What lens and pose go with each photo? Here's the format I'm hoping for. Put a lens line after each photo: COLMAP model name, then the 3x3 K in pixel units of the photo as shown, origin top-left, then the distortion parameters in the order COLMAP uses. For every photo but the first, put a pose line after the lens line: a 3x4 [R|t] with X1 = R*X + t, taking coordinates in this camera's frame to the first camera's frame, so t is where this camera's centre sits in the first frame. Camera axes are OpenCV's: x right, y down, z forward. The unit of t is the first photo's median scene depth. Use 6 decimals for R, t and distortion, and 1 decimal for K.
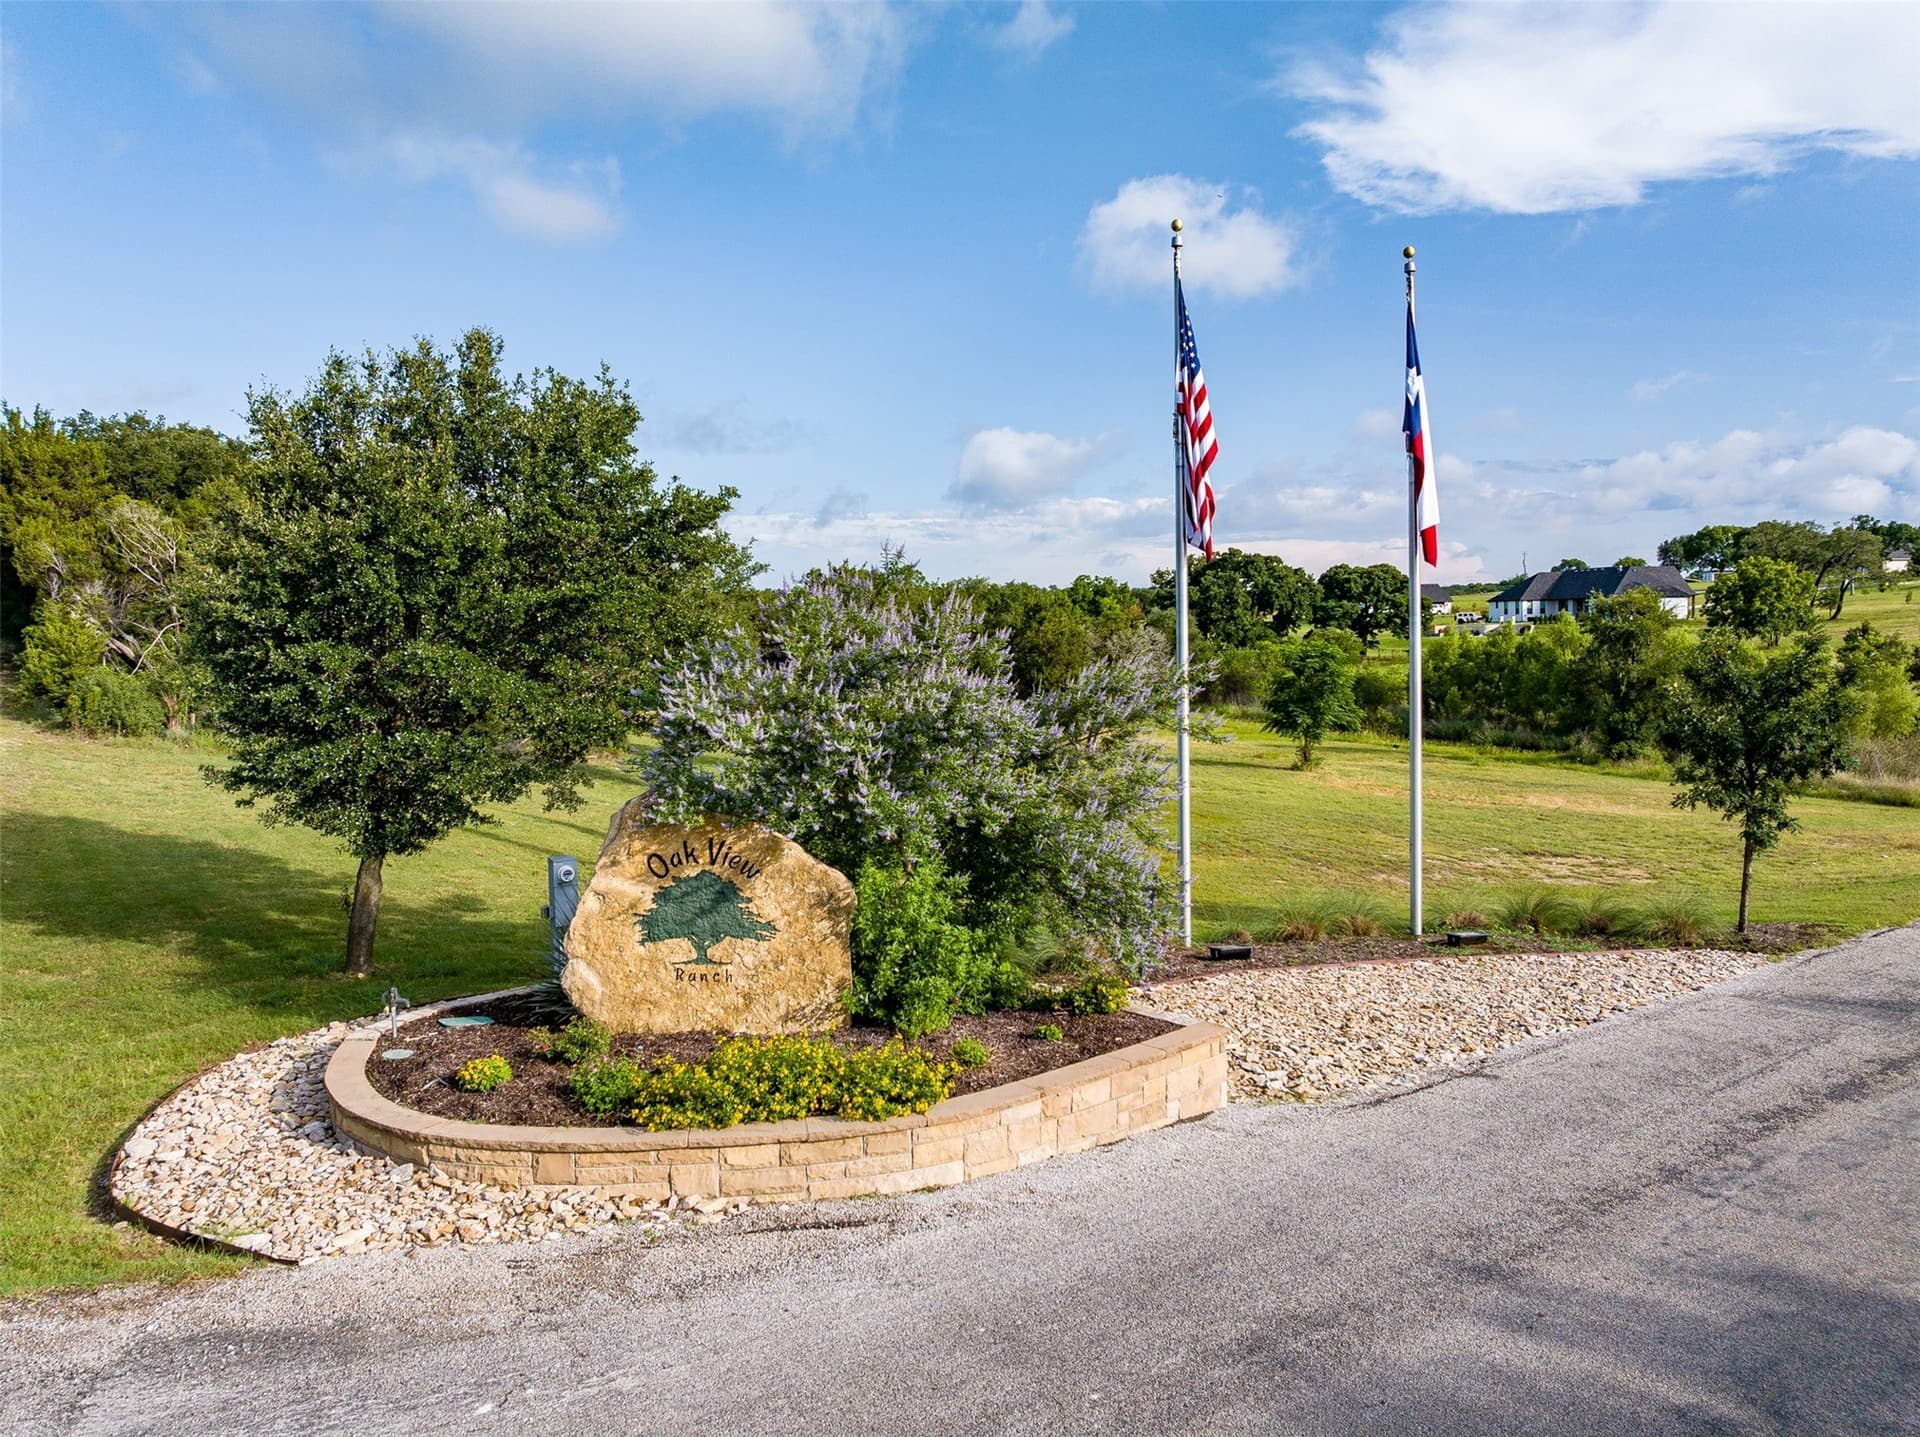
lens RADIAL K [[1368.8, 0, 951.8], [0, 1368.8, 717.9], [0, 0, 1]] dist [-0.052322, 0.029185]
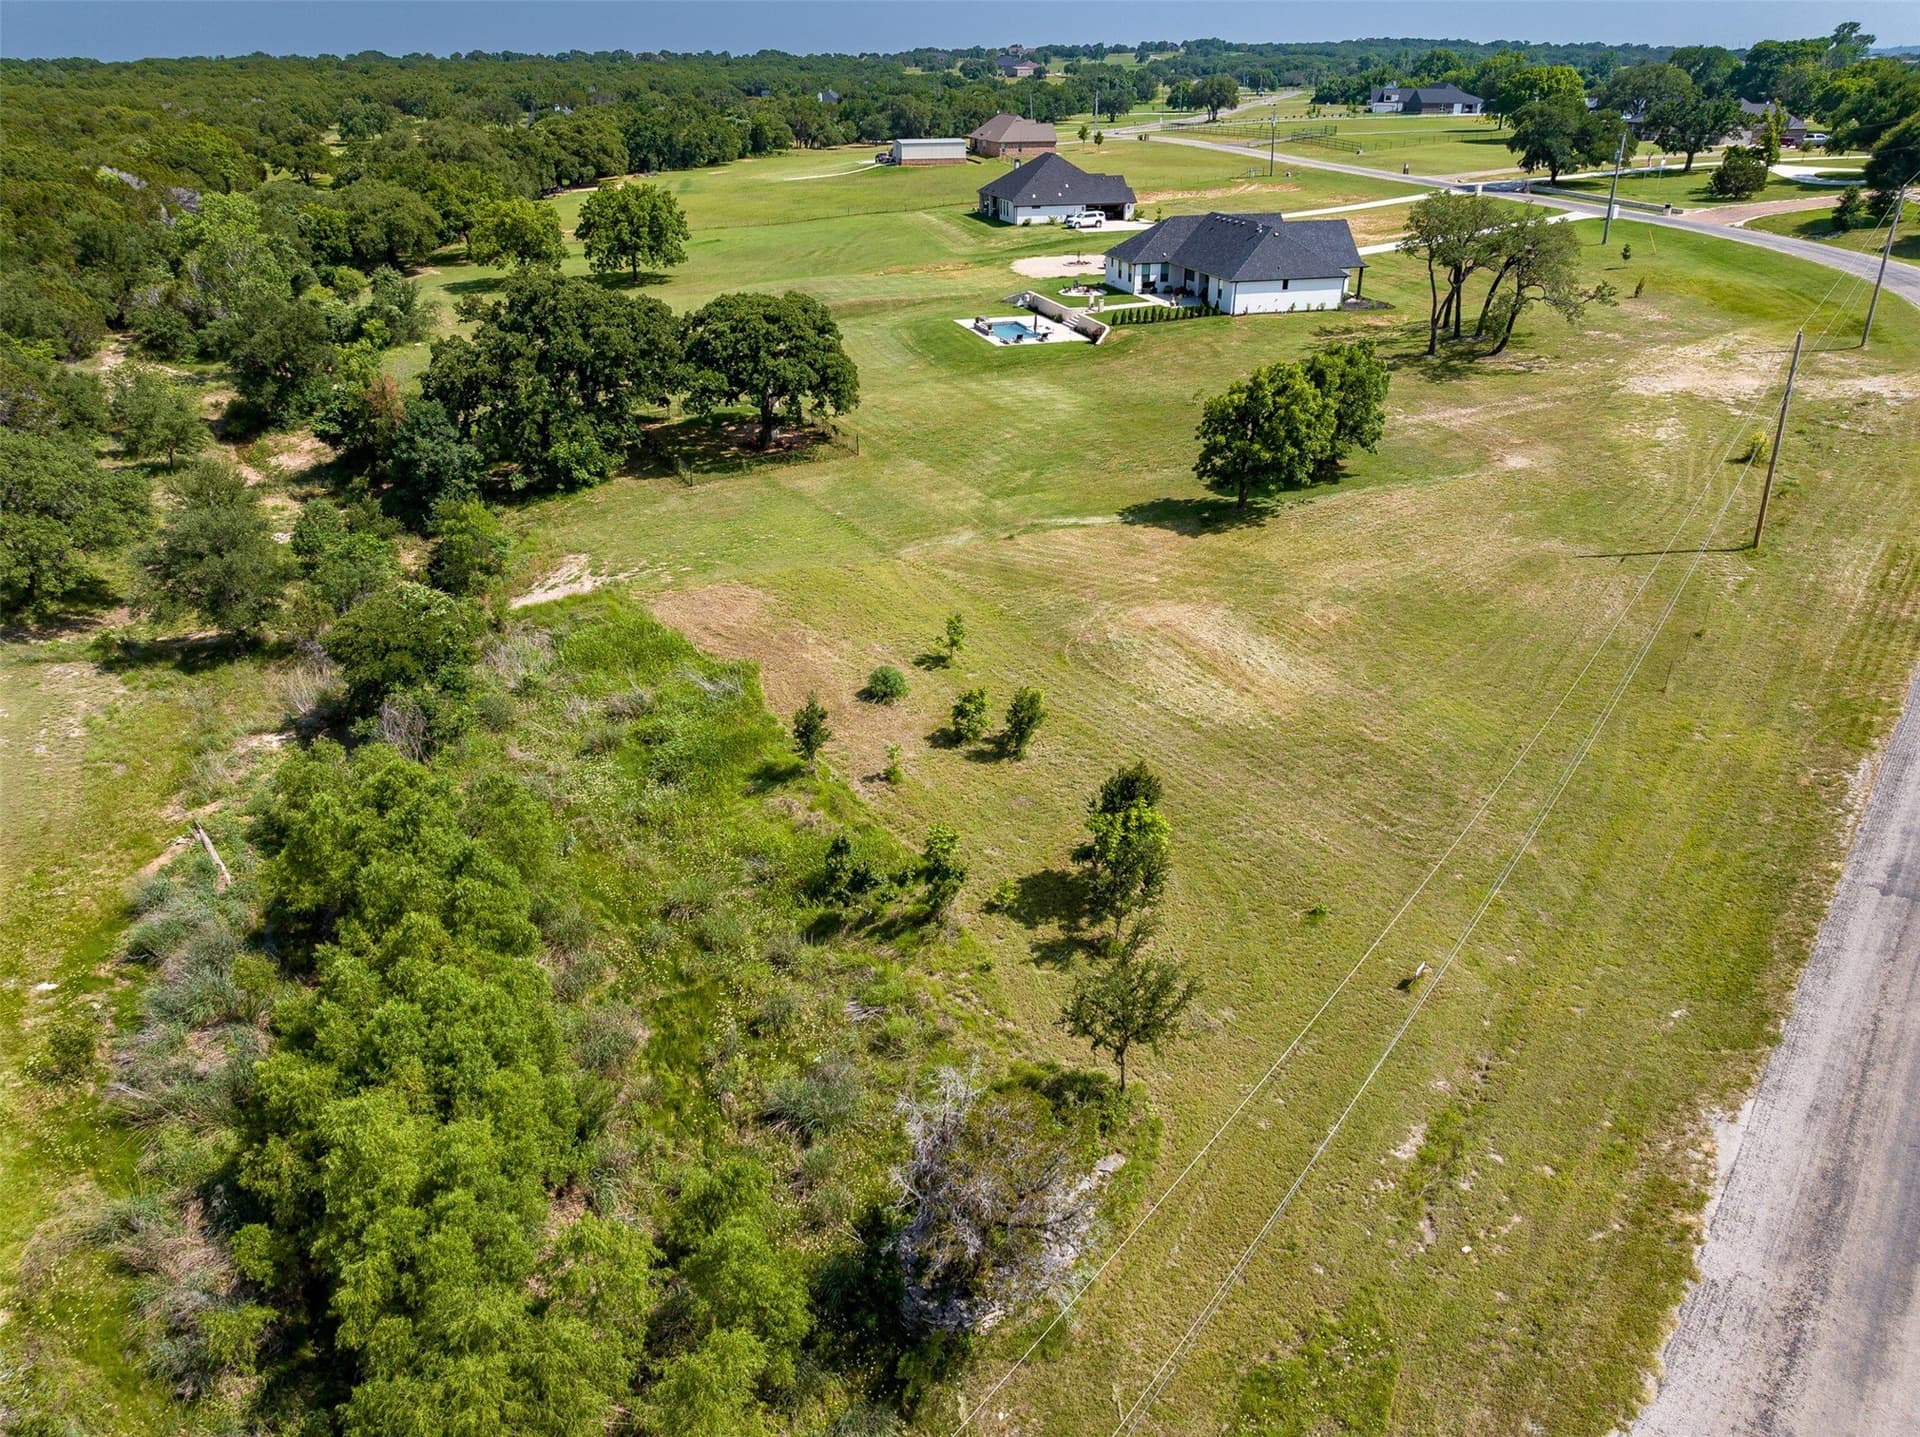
lens RADIAL K [[1351.1, 0, 949.3], [0, 1351.1, 709.4], [0, 0, 1]] dist [-0.040578, 0.008655]
pose [[0.998013, -0.015204, 0.061153, 0.358560], [-0.008997, 0.926136, 0.377083, -0.177219], [-0.062369, -0.376884, 0.924158, 0.336120]]
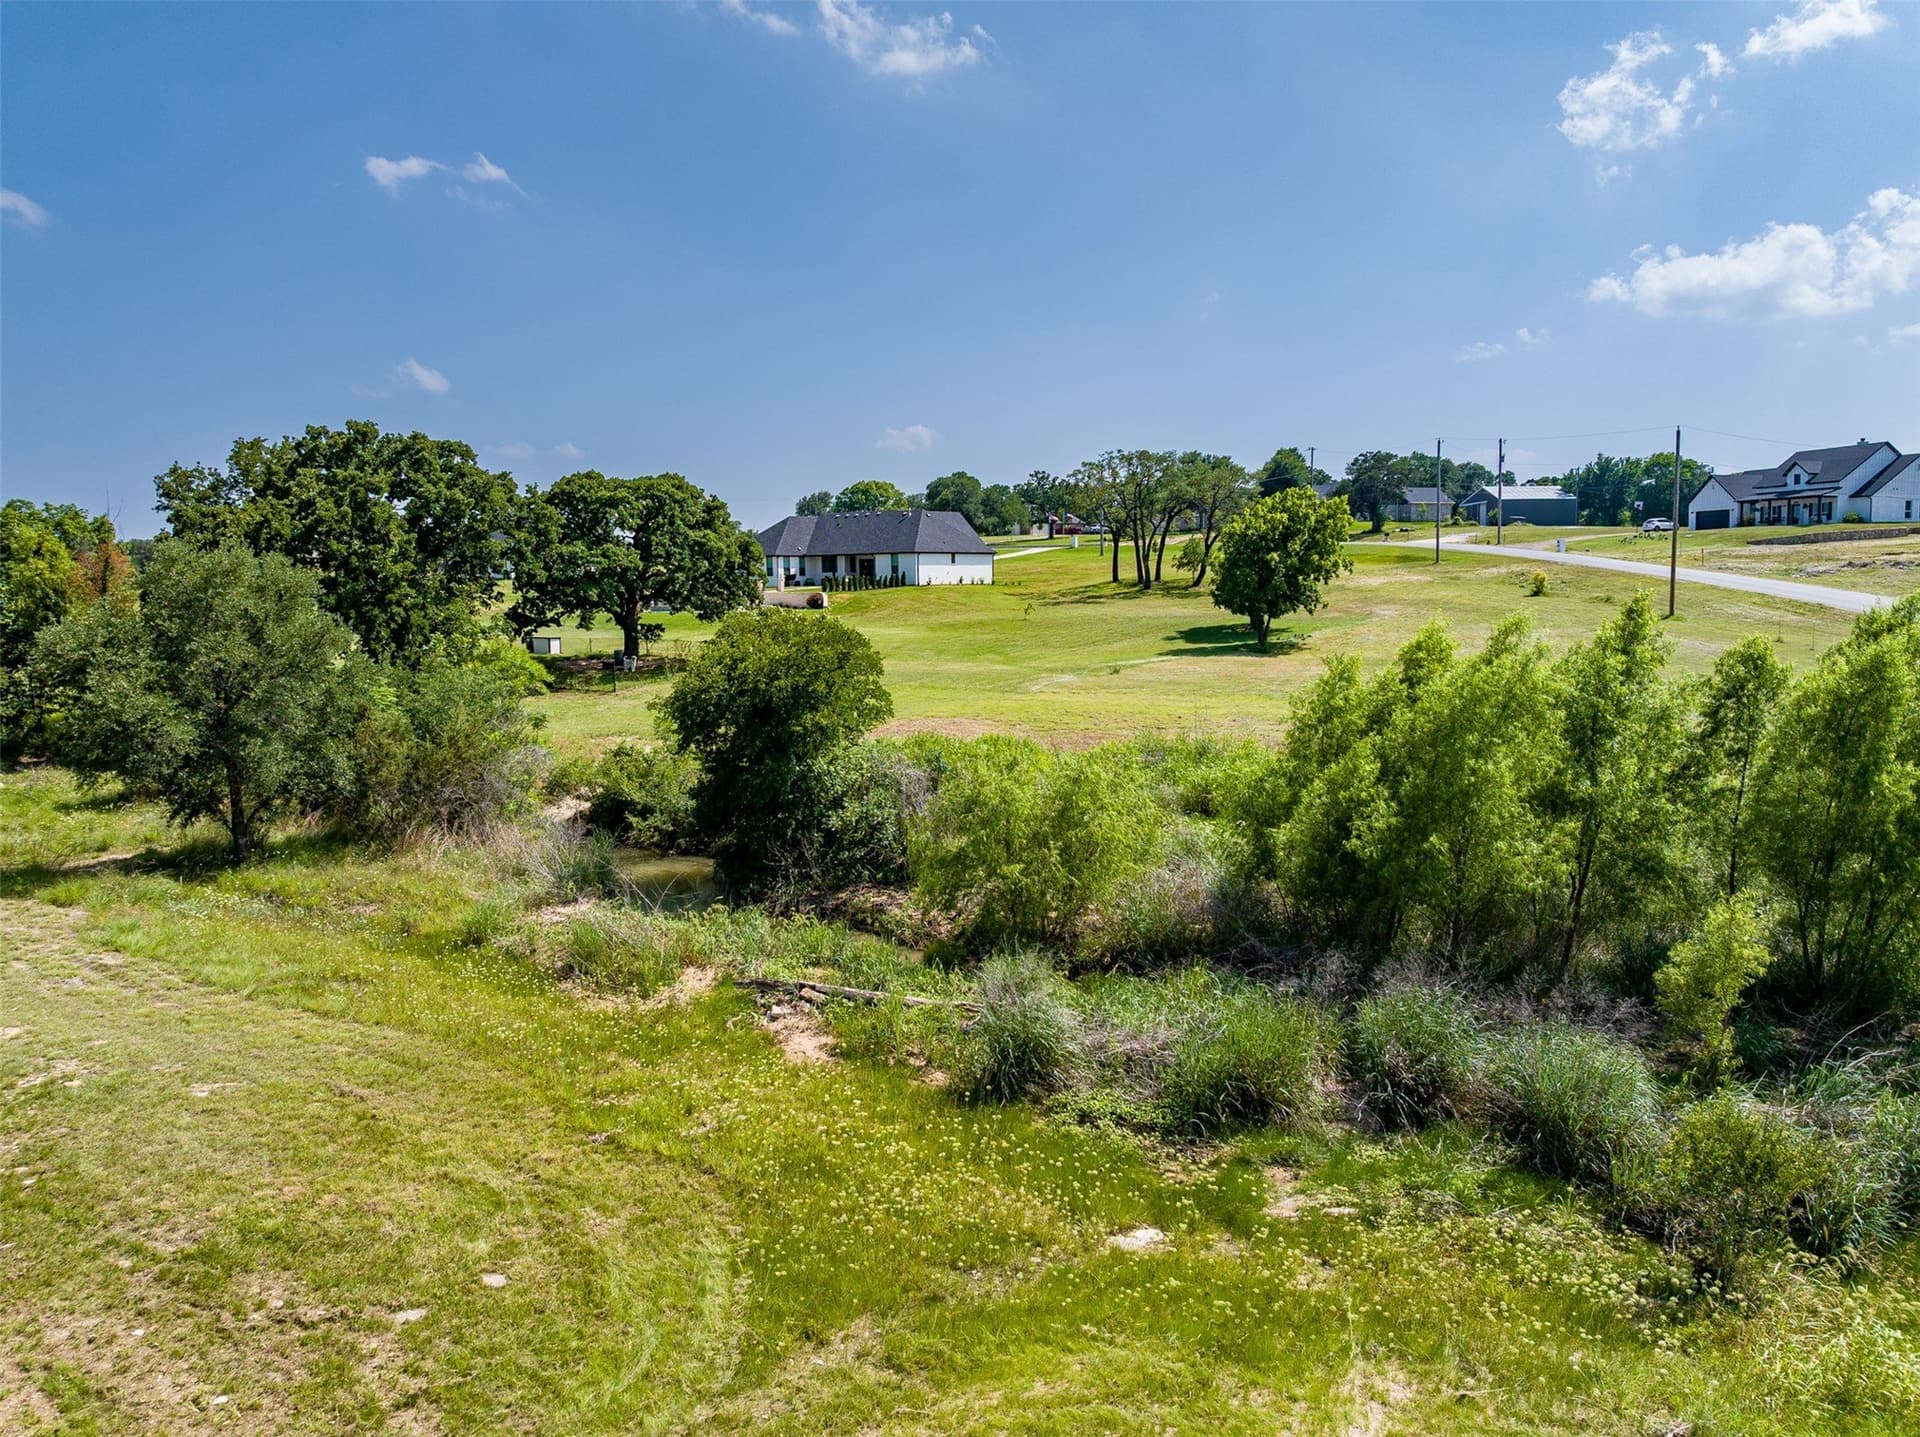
lens RADIAL K [[1349.3, 0, 960.0], [0, 1349.3, 718.5], [0, 0, 1]] dist [-0.004665, -0.073711]
pose [[0.774324, -0.055545, 0.630347, 0.078563], [0.037964, 0.998423, 0.041343, -0.038585], [-0.631650, -0.008082, 0.775212, 0.544417]]
